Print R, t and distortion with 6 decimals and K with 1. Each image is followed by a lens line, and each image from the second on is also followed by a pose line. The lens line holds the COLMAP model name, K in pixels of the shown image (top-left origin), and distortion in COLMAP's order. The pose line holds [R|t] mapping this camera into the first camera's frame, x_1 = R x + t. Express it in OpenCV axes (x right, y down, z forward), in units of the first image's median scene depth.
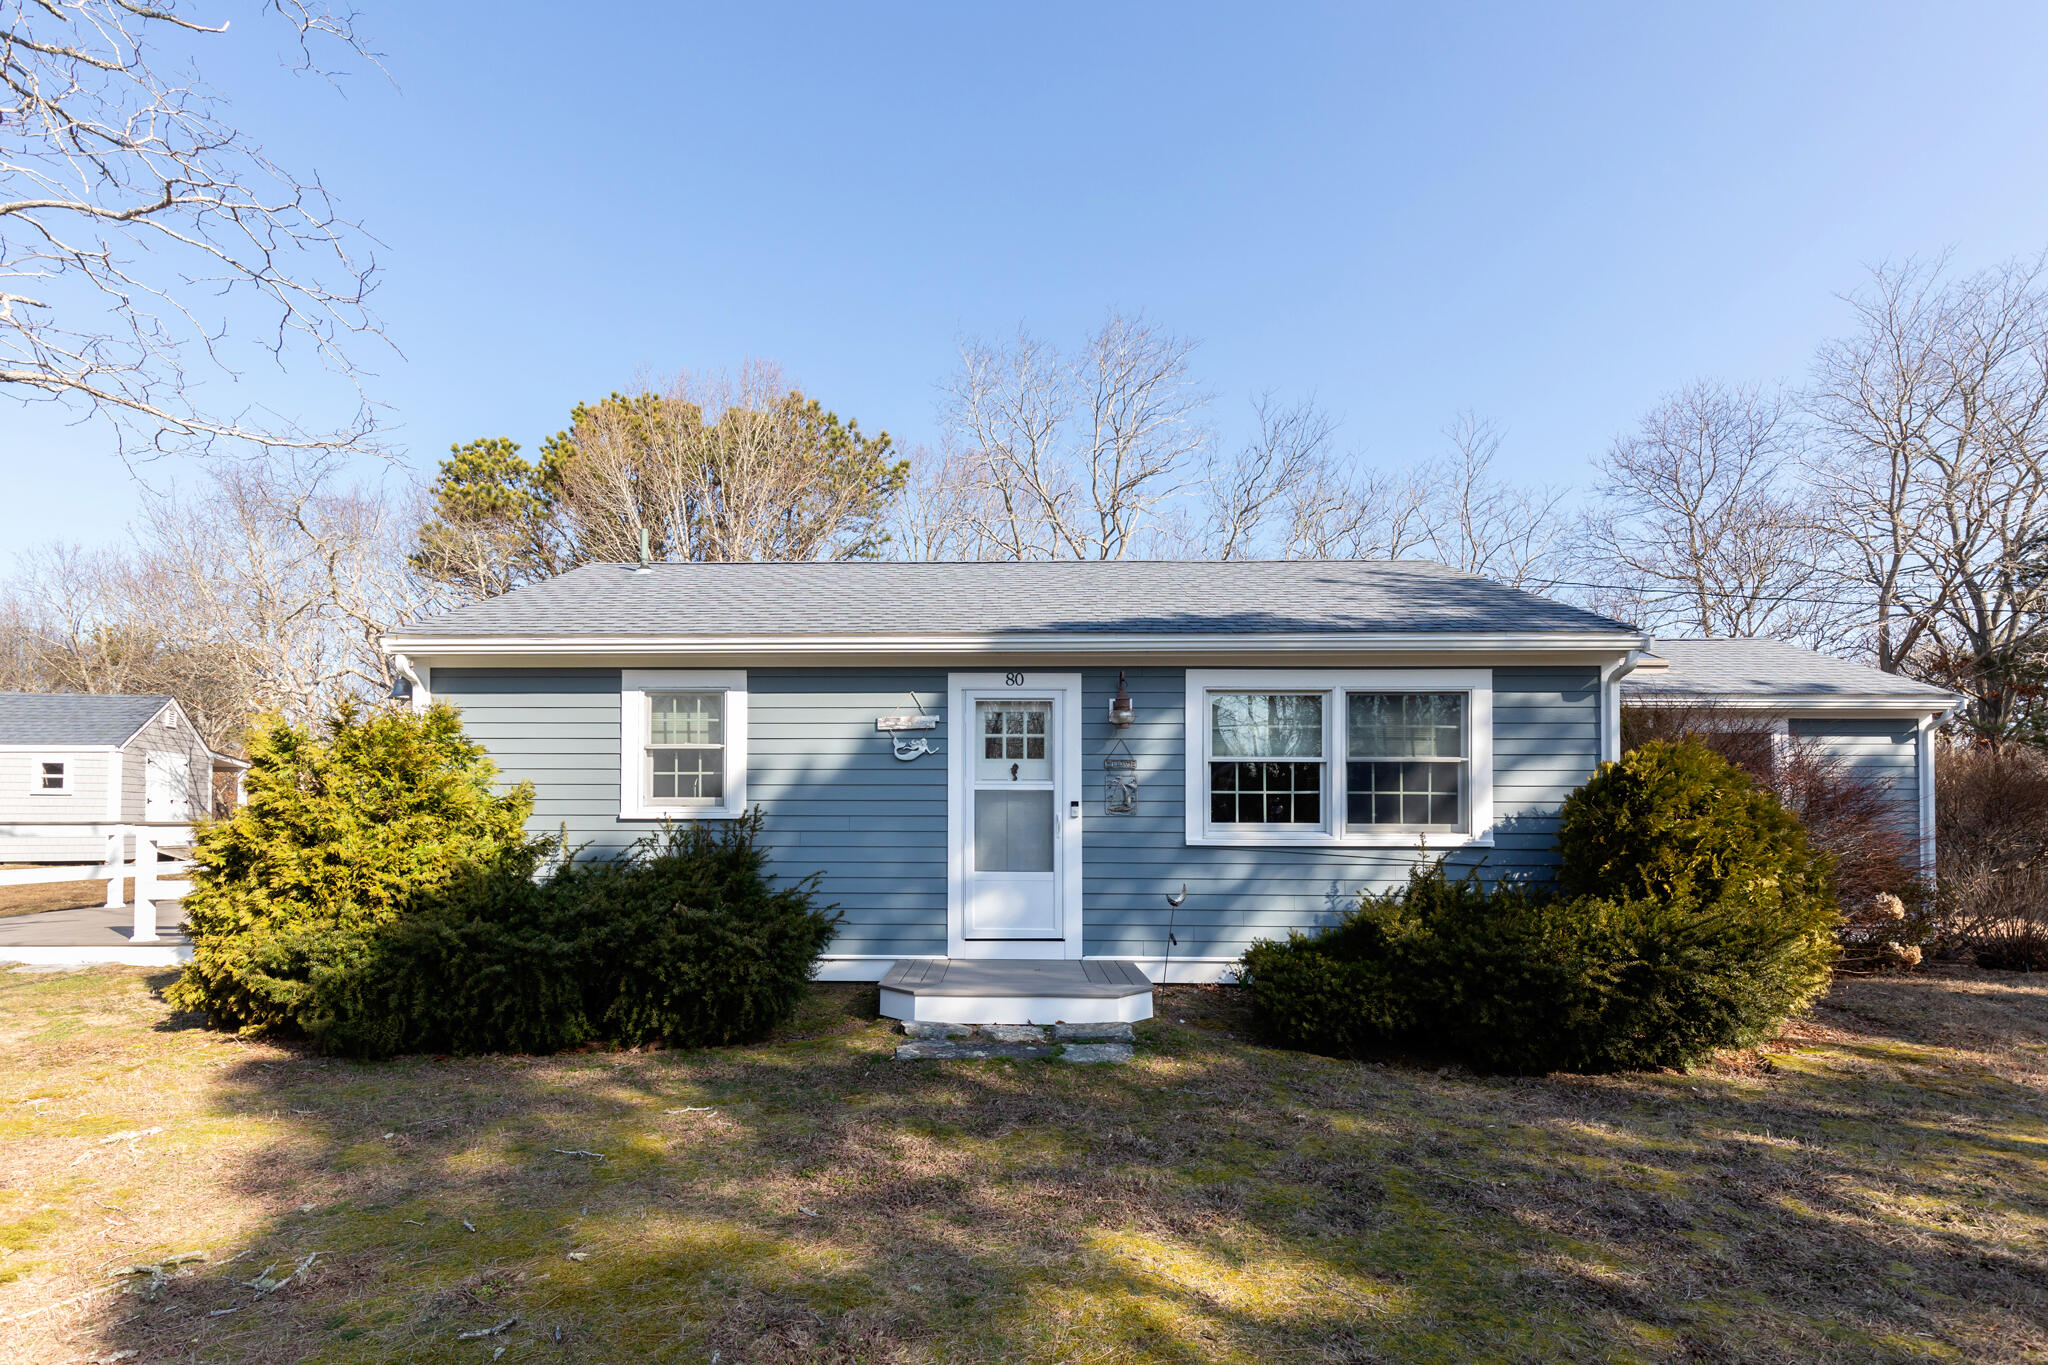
lens RADIAL K [[933.8, 0, 970.3], [0, 933.8, 793.0], [0, 0, 1]] dist [0.007396, 0.000008]
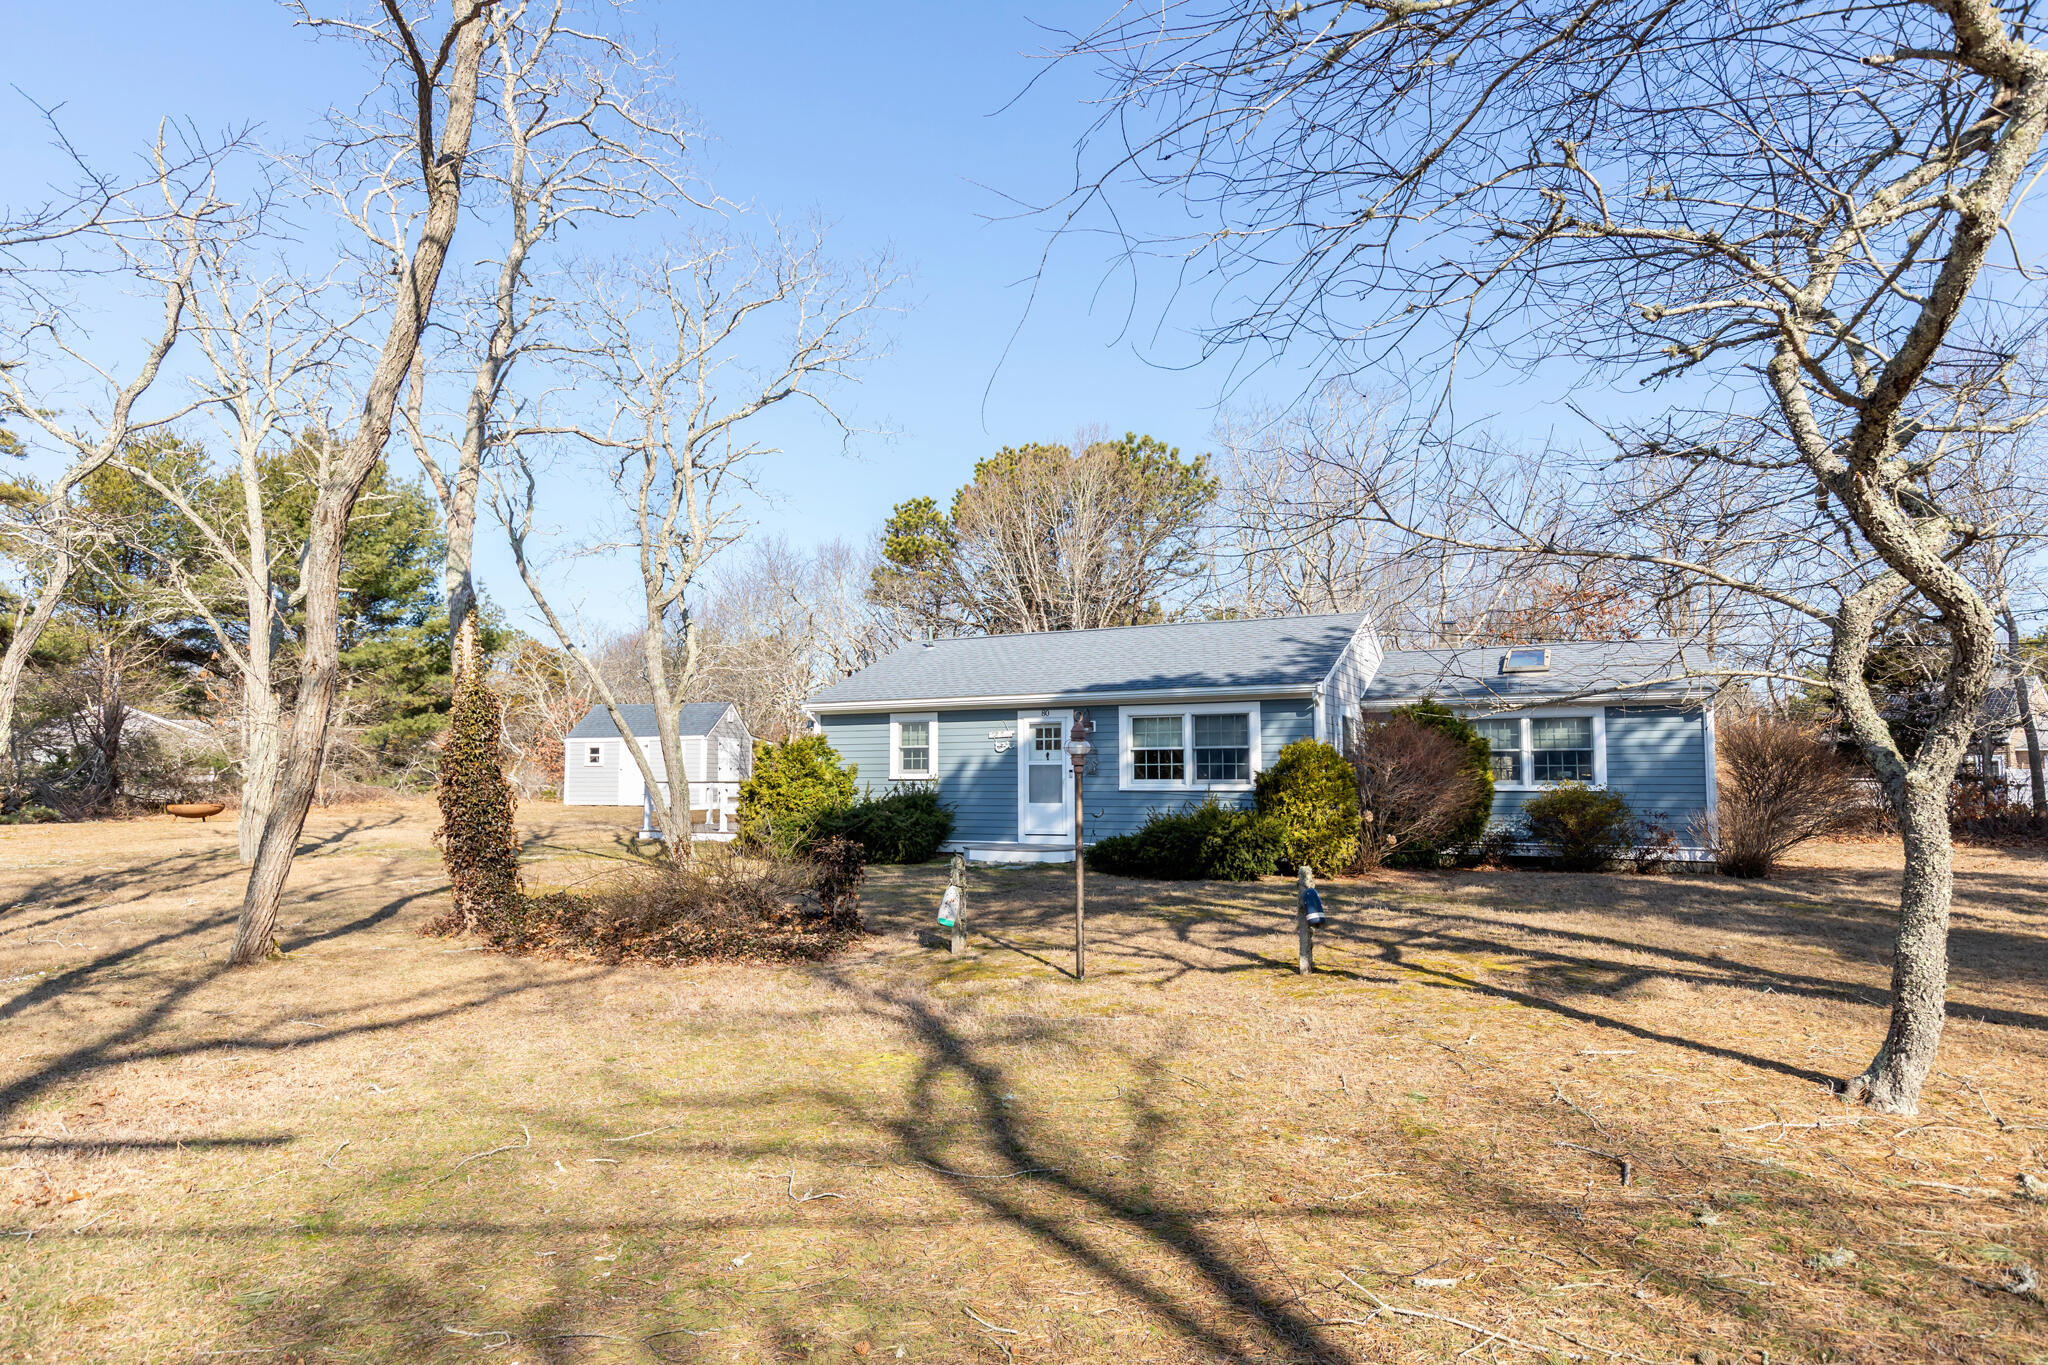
lens RADIAL K [[1117.3, 0, 1053.5], [0, 1117.3, 640.4], [0, 0, 1]] dist [0.004216, 0.000499]
pose [[0.912288, -0.055789, -0.405731, 1.116089], [0.016995, 0.994982, -0.098601, -0.034049], [0.409196, 0.083057, 0.908658, -1.339409]]
